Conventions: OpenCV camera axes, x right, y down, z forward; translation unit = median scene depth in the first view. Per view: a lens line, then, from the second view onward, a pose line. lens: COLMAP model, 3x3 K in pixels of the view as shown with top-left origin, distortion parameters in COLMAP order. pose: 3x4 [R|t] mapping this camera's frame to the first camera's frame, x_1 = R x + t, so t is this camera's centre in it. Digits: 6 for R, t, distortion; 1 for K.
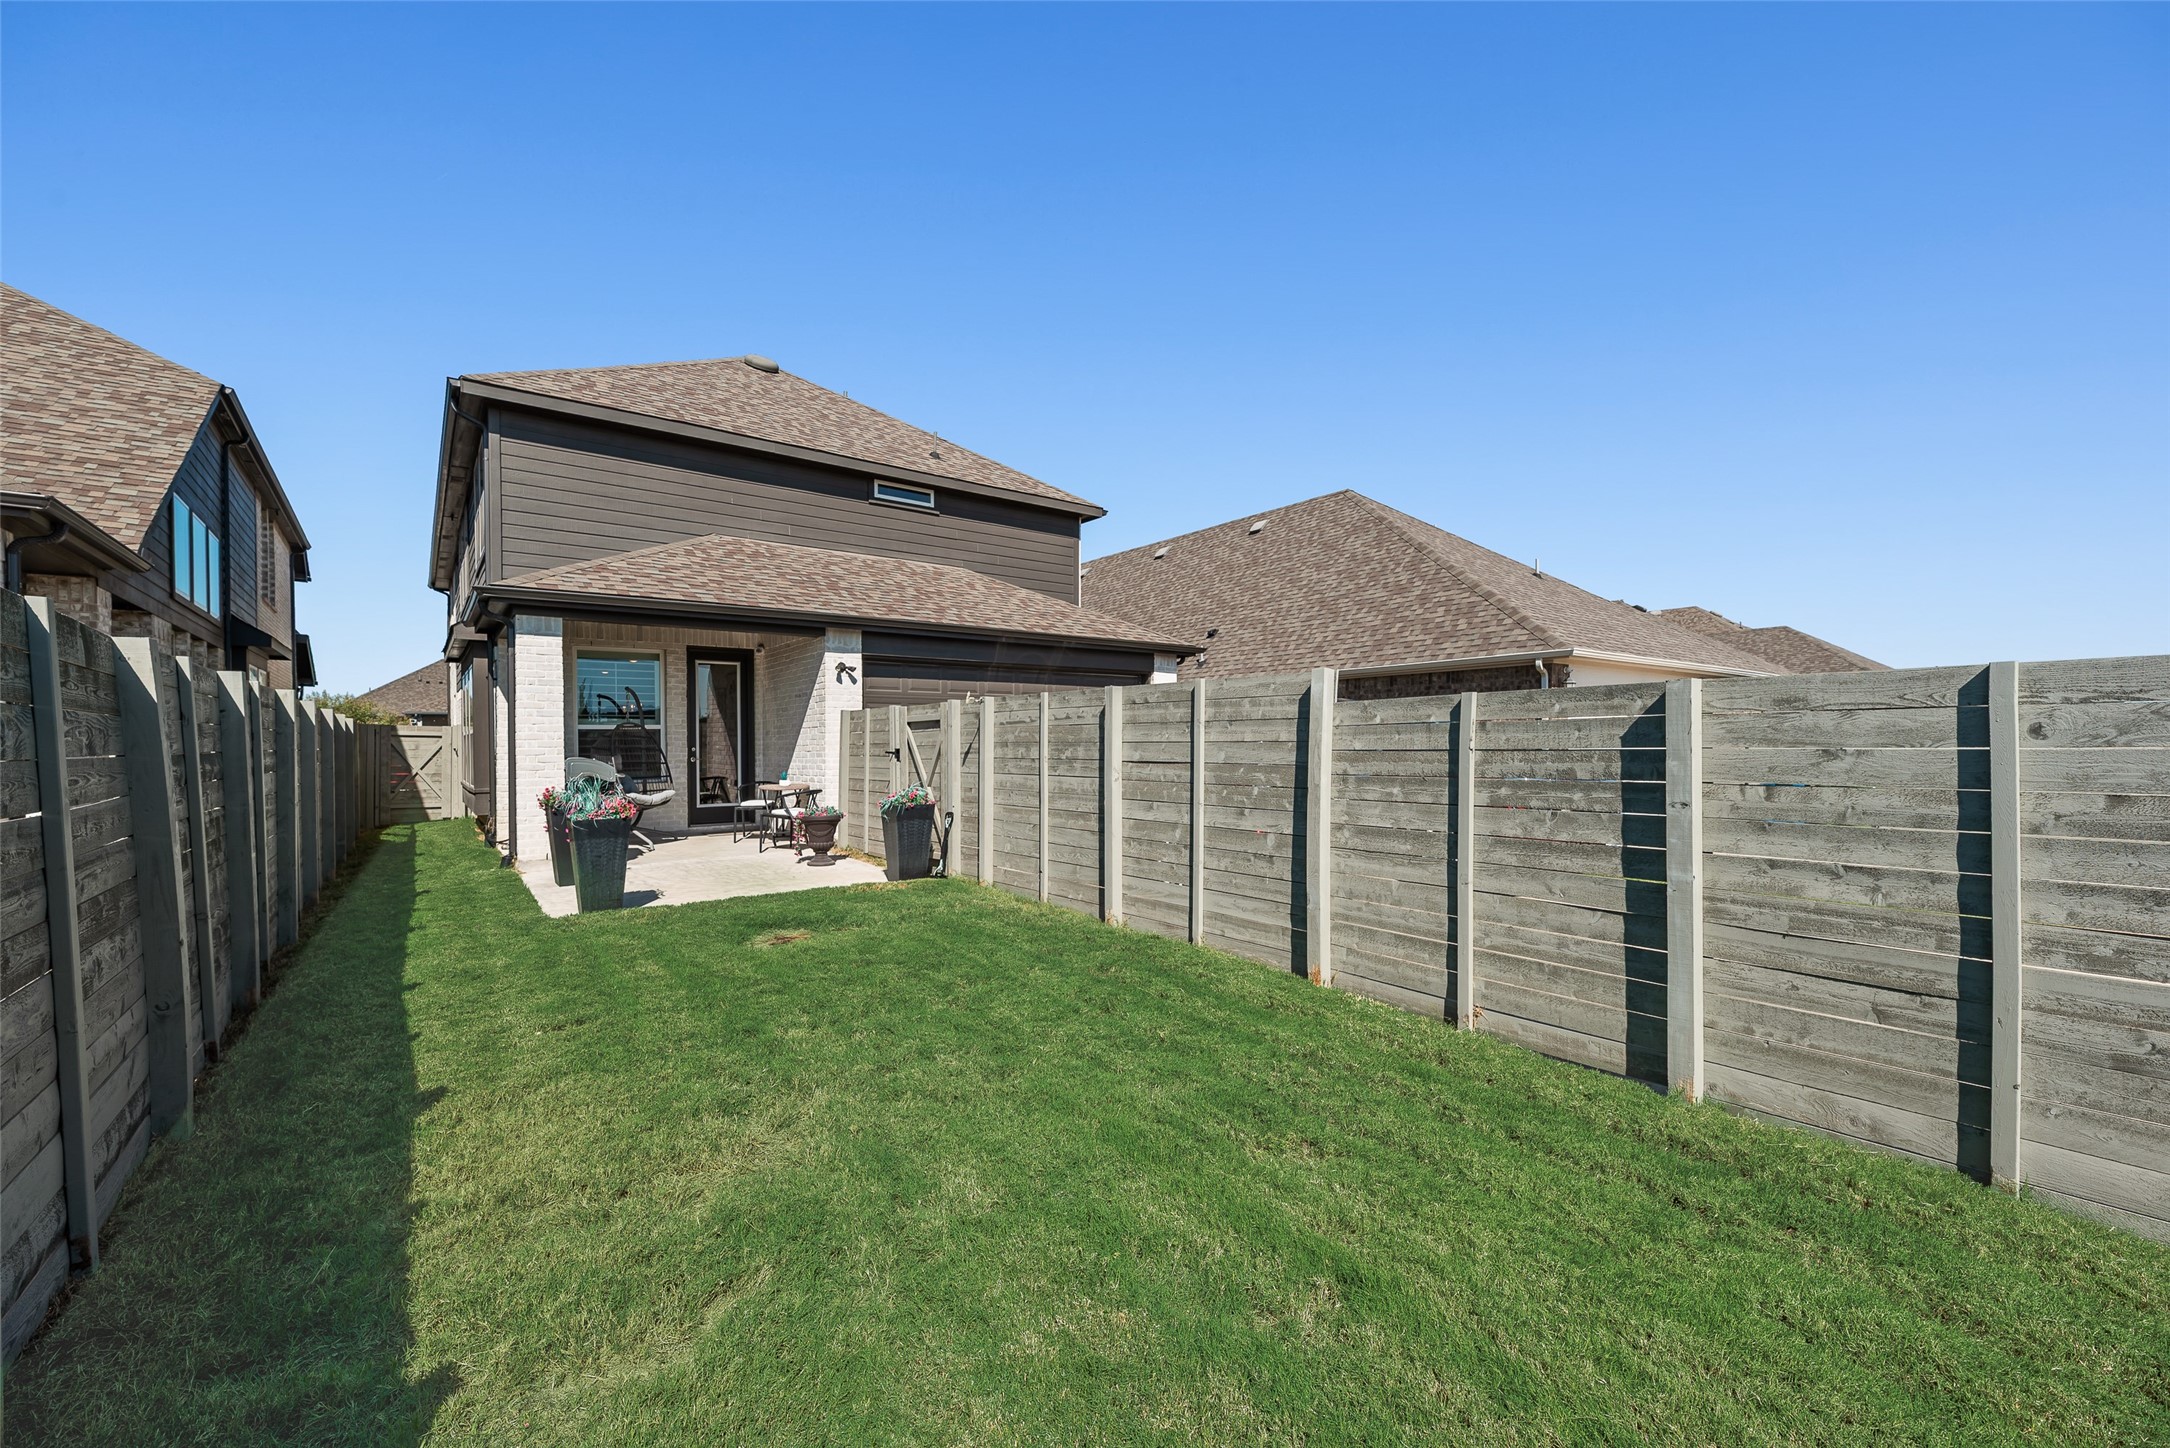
lens RADIAL K [[868.8, 0, 1088.7], [0, 868.8, 735.5], [0, 0, 1]] dist [0.002904, -0.000646]
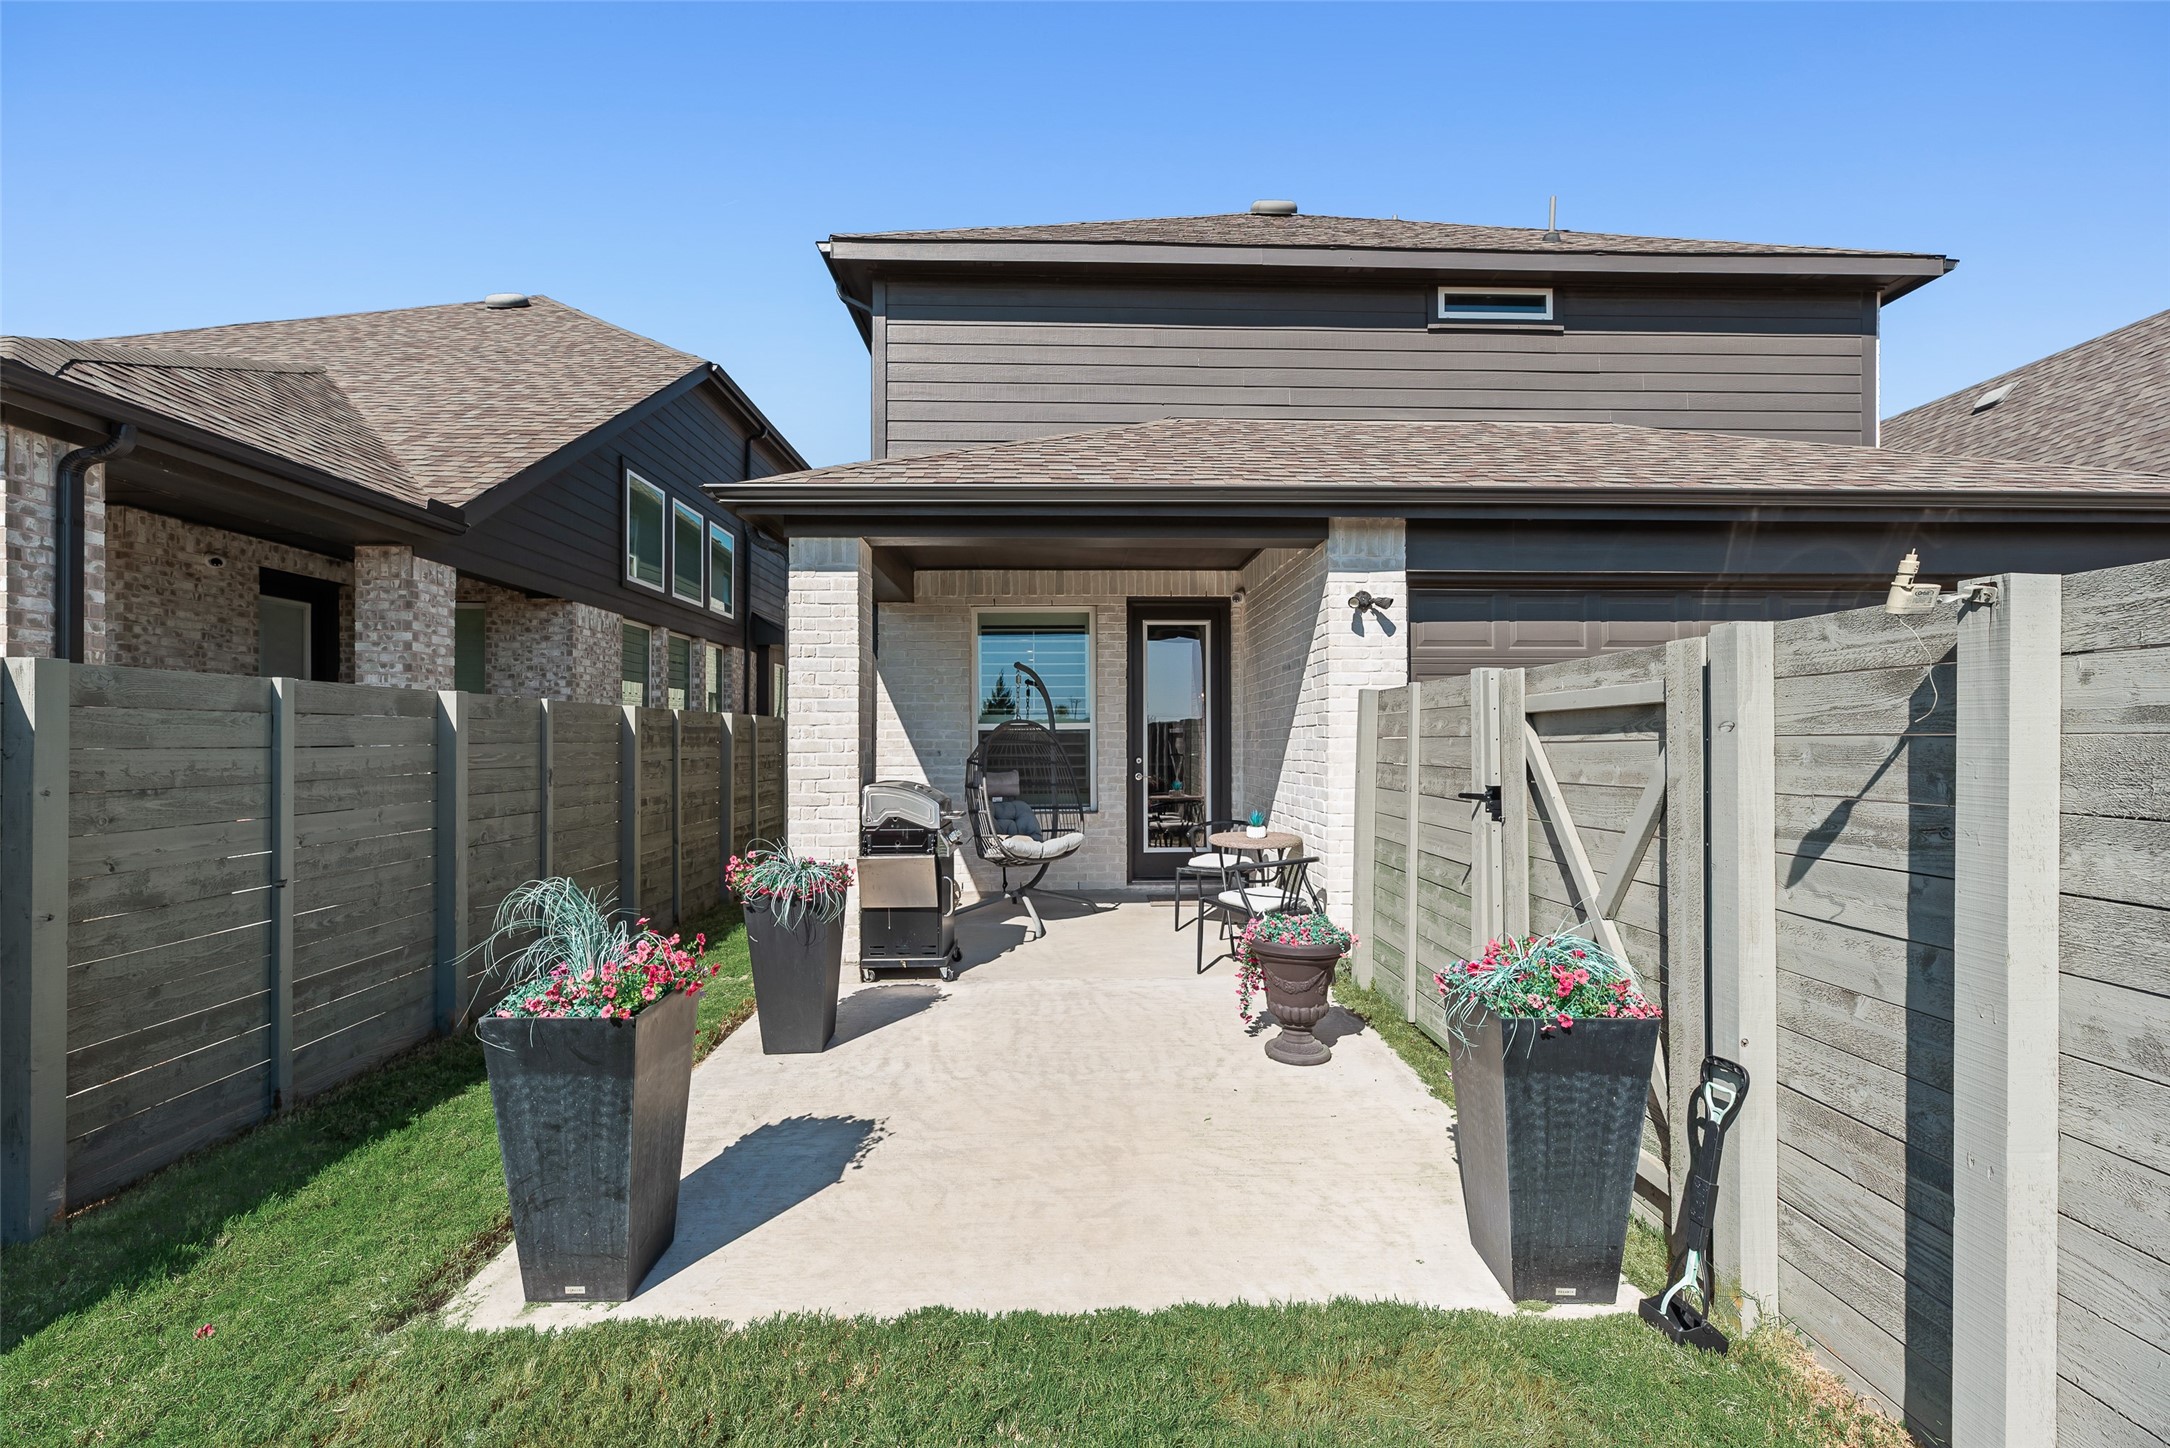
lens RADIAL K [[868.8, 0, 1088.7], [0, 868.8, 735.5], [0, 0, 1]] dist [0.002904, -0.000646]
pose [[0.807553, 0.002136, -0.589791, -0.121891], [0.002586, 0.999971, 0.007162, -0.007825], [0.589789, -0.007309, 0.807524, 0.518008]]
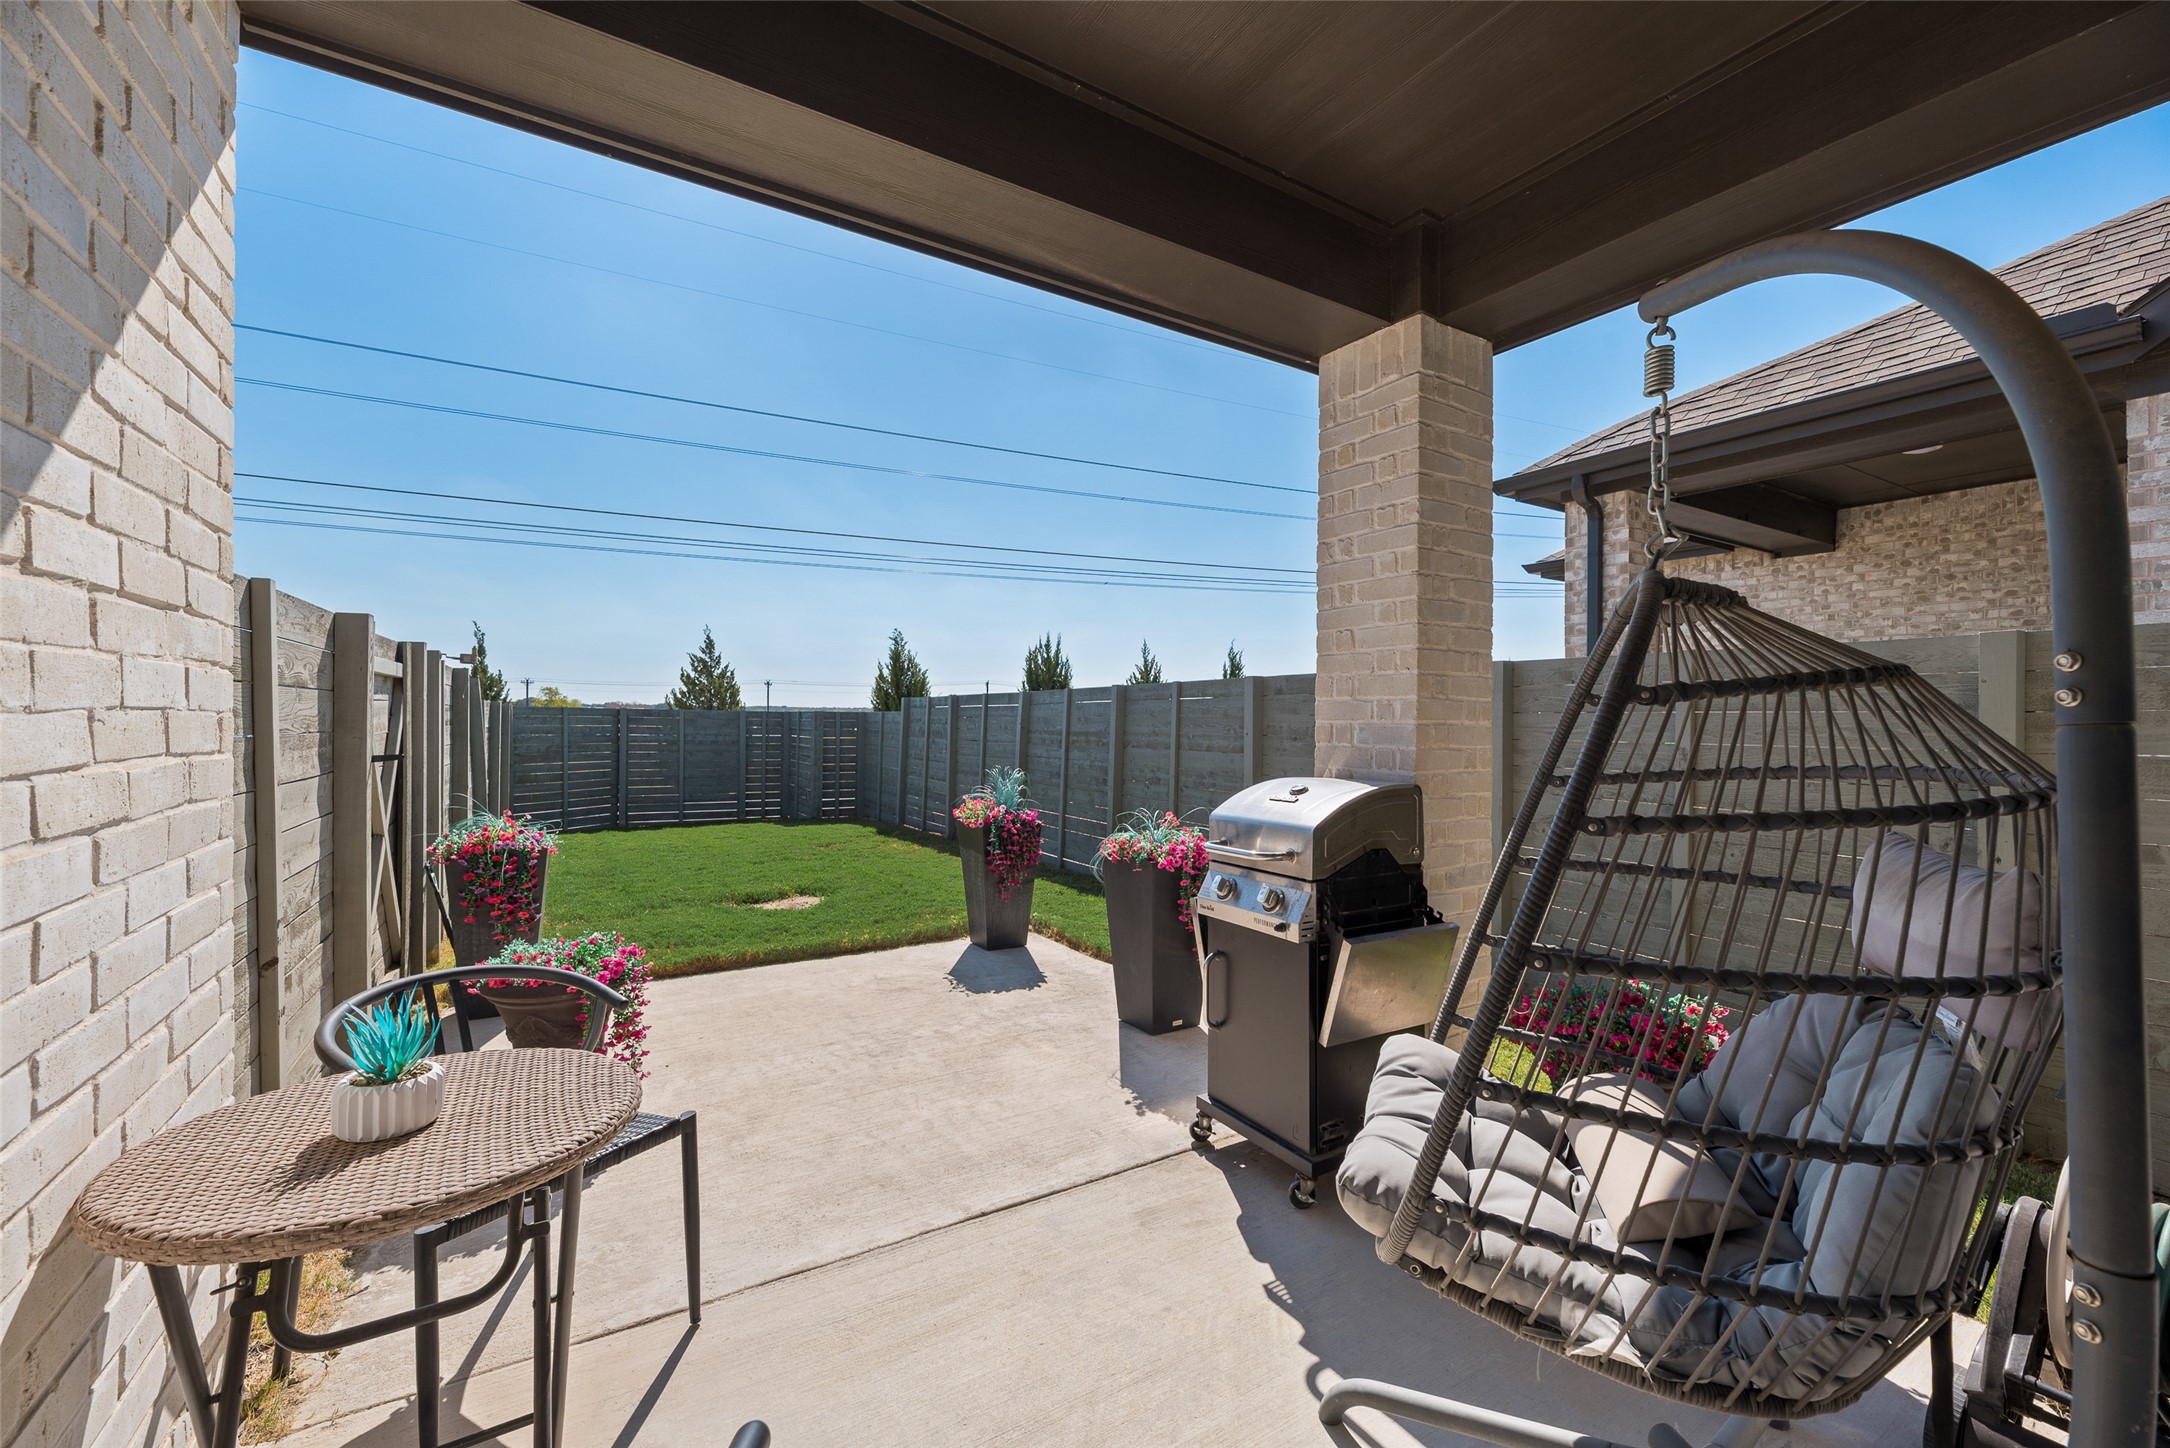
lens RADIAL K [[868.8, 0, 1088.7], [0, 868.8, 735.5], [0, 0, 1]] dist [0.002904, -0.000646]
pose [[-0.993372, -0.003268, 0.114896, -0.550358], [-0.003269, 0.999995, 0.000181, 0.015291], [-0.114896, -0.000195, -0.993377, 1.269381]]
